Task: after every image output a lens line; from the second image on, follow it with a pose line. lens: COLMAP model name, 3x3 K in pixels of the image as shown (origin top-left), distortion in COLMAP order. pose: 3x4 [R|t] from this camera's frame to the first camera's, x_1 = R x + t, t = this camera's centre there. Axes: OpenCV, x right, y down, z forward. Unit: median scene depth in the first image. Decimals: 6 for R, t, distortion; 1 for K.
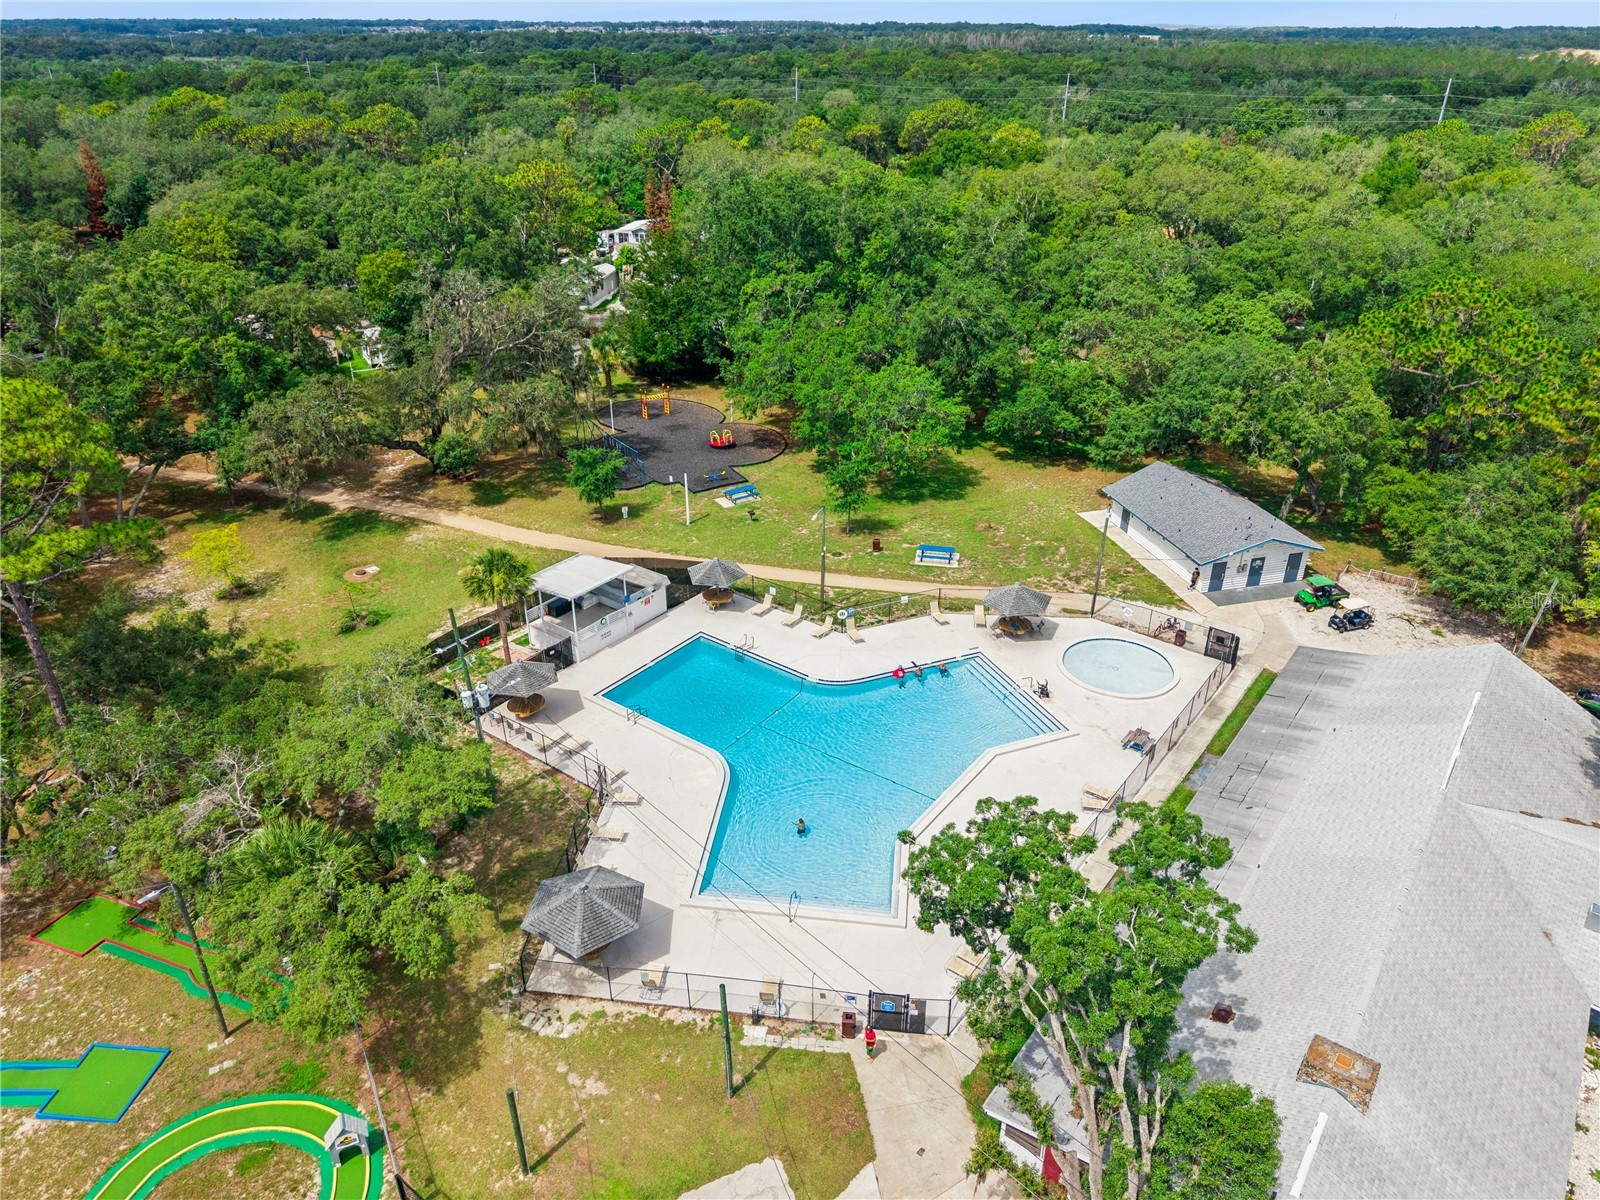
lens RADIAL K [[1103.0, 0, 795.5], [0, 1103.0, 575.7], [0, 0, 1]] dist [0.053072, -0.083992]
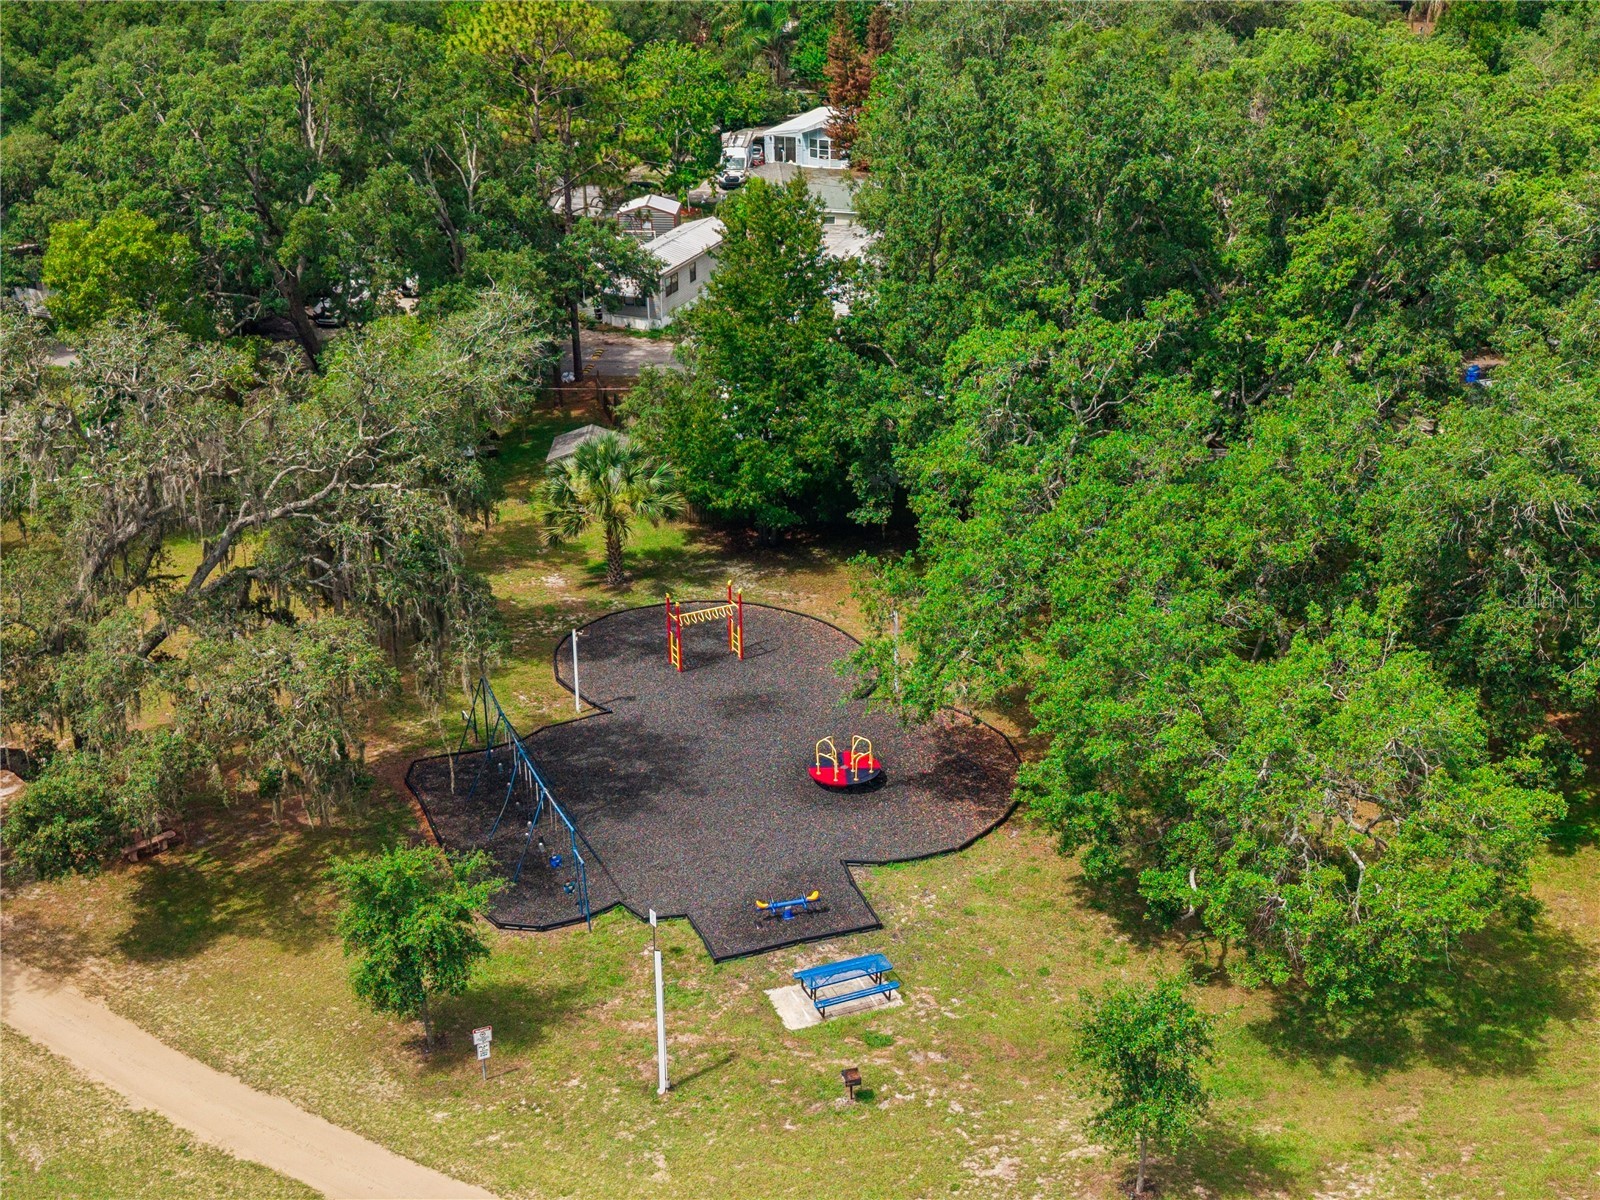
lens RADIAL K [[2024.8, 0, 801.6], [0, 2024.8, 603.0], [0, 0, 1]] dist [0.214628, -0.629334]
pose [[0.977550, 0.071105, -0.198345, 0.046389], [-0.079662, 0.996190, -0.035492, -0.141986], [0.195066, 0.050496, 0.979489, 0.306840]]
